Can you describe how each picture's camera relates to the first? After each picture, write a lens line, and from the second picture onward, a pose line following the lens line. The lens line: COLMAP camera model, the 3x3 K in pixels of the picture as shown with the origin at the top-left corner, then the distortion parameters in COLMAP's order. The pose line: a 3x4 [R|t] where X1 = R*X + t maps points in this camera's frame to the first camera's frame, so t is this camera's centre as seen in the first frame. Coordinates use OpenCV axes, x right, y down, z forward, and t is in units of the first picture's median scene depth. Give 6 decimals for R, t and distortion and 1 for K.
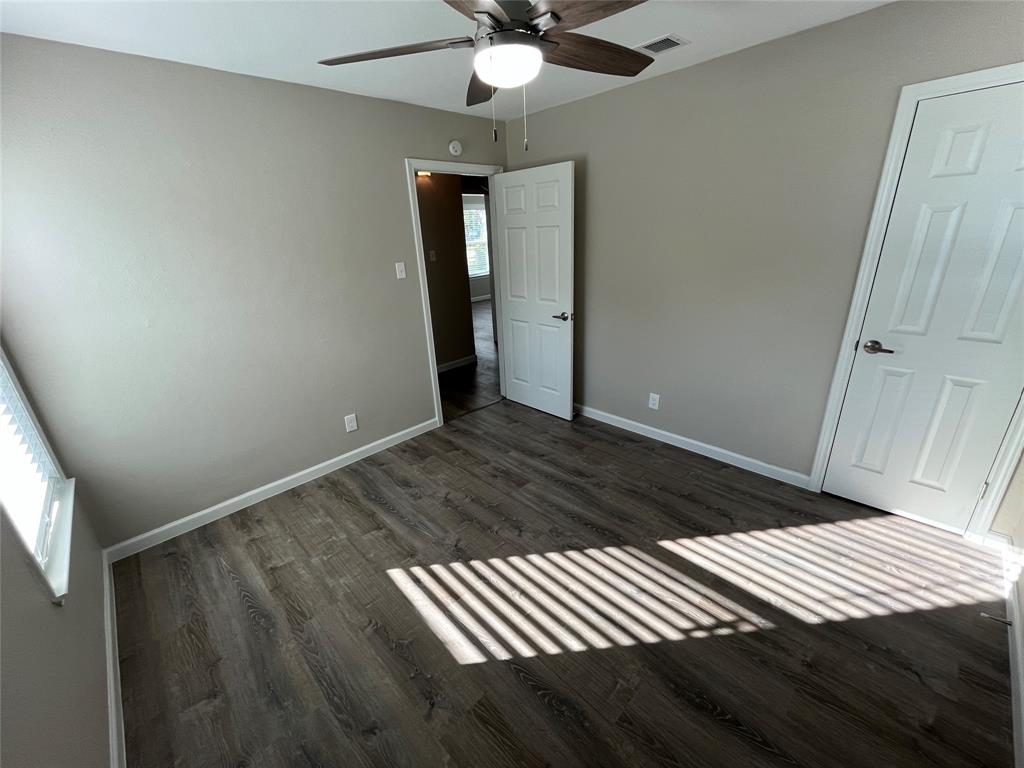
lens RADIAL K [[414.5, 0, 513.8], [0, 414.5, 383.0], [0, 0, 1]] dist [-0.000181, -0.000253]
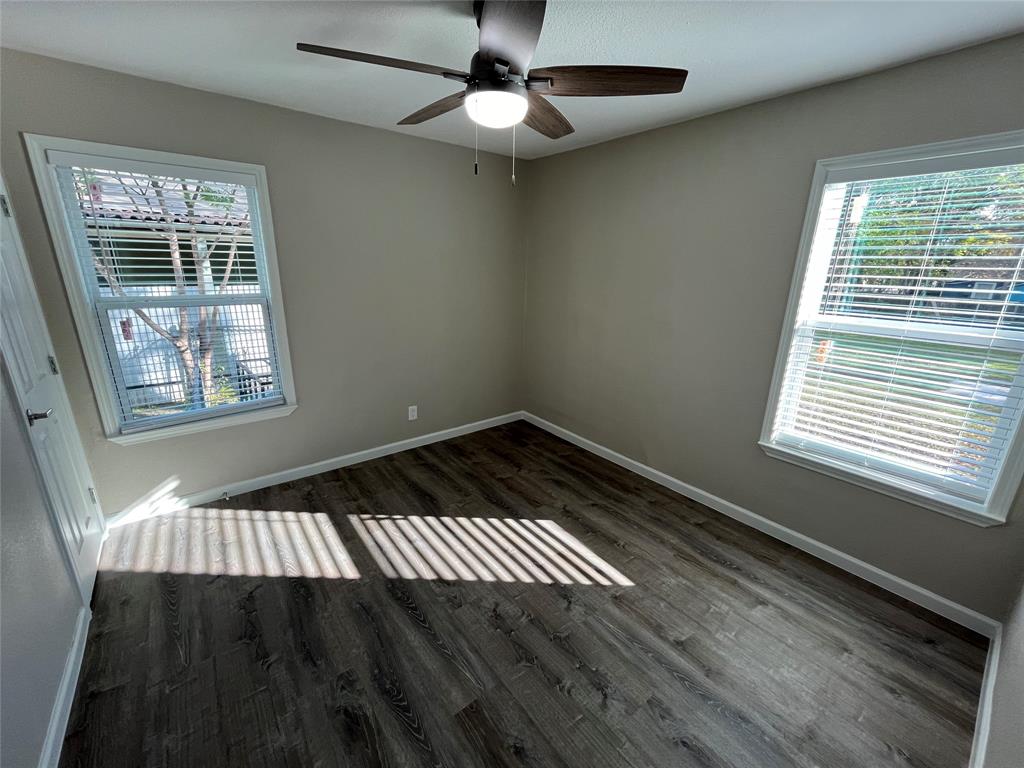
lens RADIAL K [[414.5, 0, 513.8], [0, 414.5, 383.0], [0, 0, 1]] dist [-0.000181, -0.000253]
pose [[-0.993807, -0.005277, 0.110998, -0.122110], [0.062130, 0.801776, 0.594387, -0.550761], [-0.092132, 0.597602, -0.796482, 1.514386]]
